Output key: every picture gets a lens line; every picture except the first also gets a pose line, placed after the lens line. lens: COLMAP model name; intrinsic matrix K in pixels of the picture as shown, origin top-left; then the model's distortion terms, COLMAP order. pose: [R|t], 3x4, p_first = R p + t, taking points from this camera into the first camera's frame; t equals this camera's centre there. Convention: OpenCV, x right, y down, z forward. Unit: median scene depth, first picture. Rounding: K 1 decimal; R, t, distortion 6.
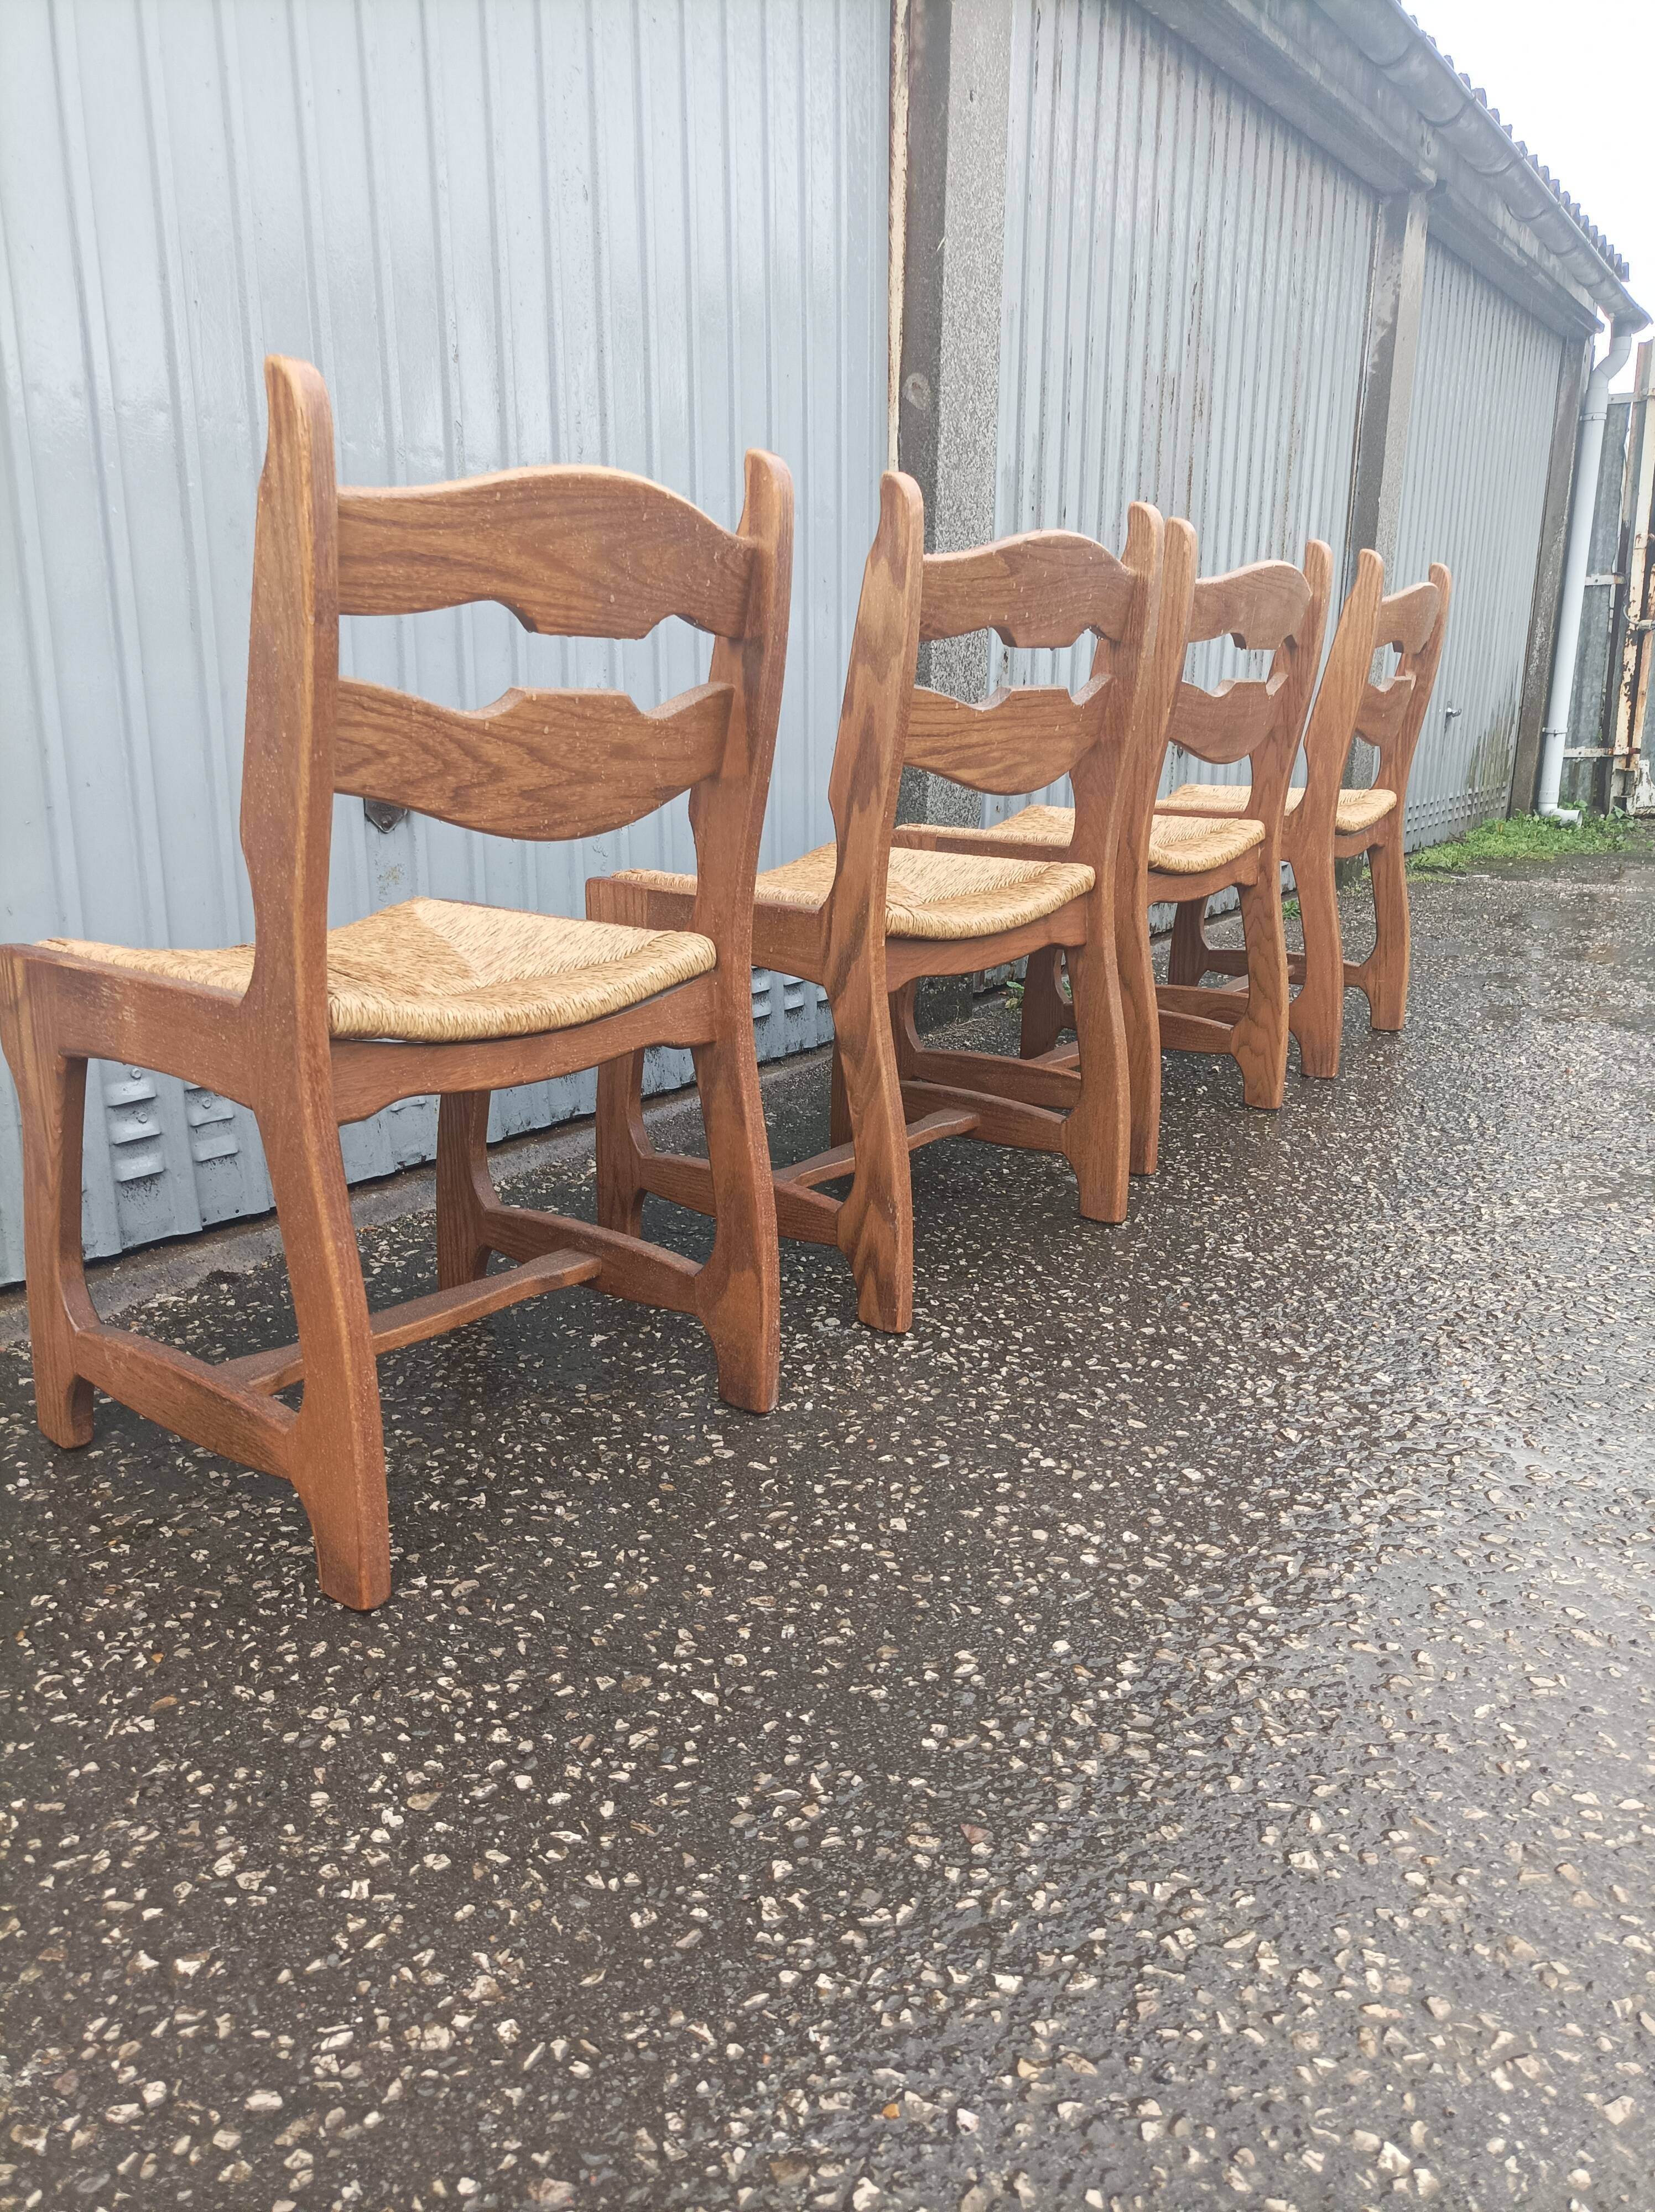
lens RADIAL K [[1654.0, 0, 826.4], [0, 1654.0, 1086.5], [0, 0, 1]] dist [0.030281, -0.017382]
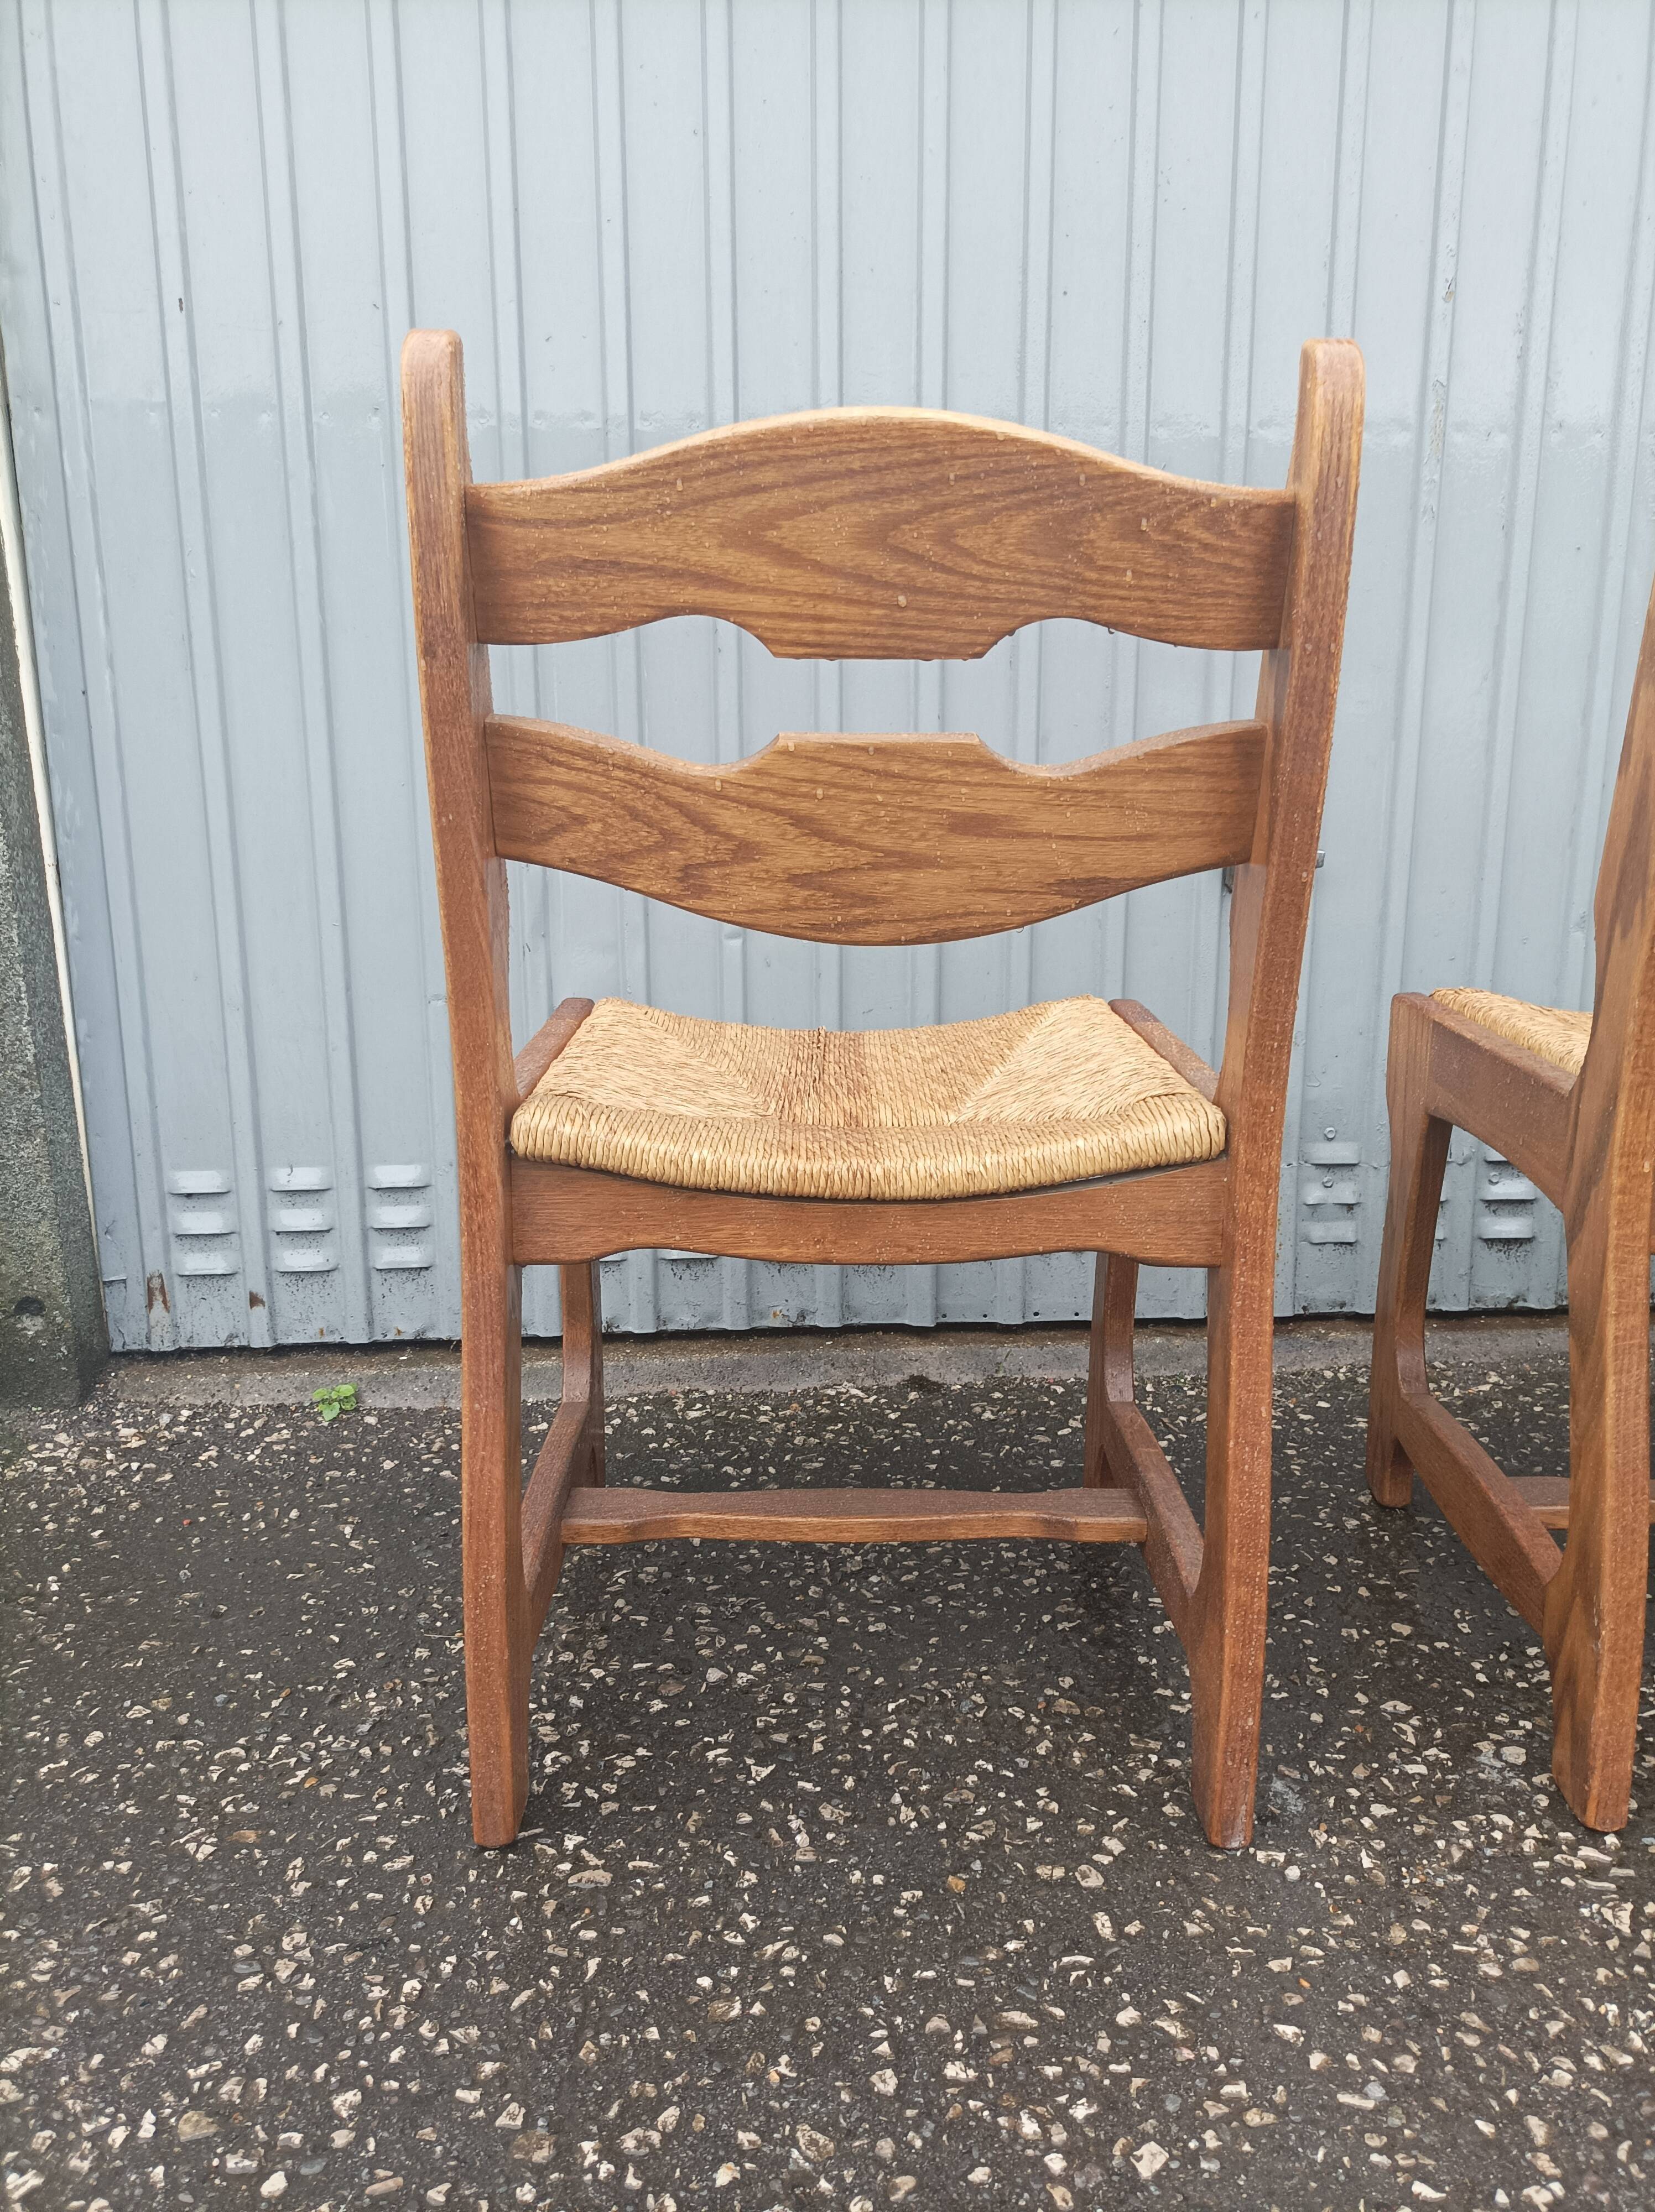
lens RADIAL K [[1654.0, 0, 816.0], [0, 1654.0, 1107.5], [0, 0, 1]] dist [0.030281, -0.017382]
pose [[0.623807, 0.168273, -0.763249, 0.358819], [-0.174991, 0.981827, 0.073442, -0.122410], [0.761737, 0.087748, 0.641917, 0.504308]]
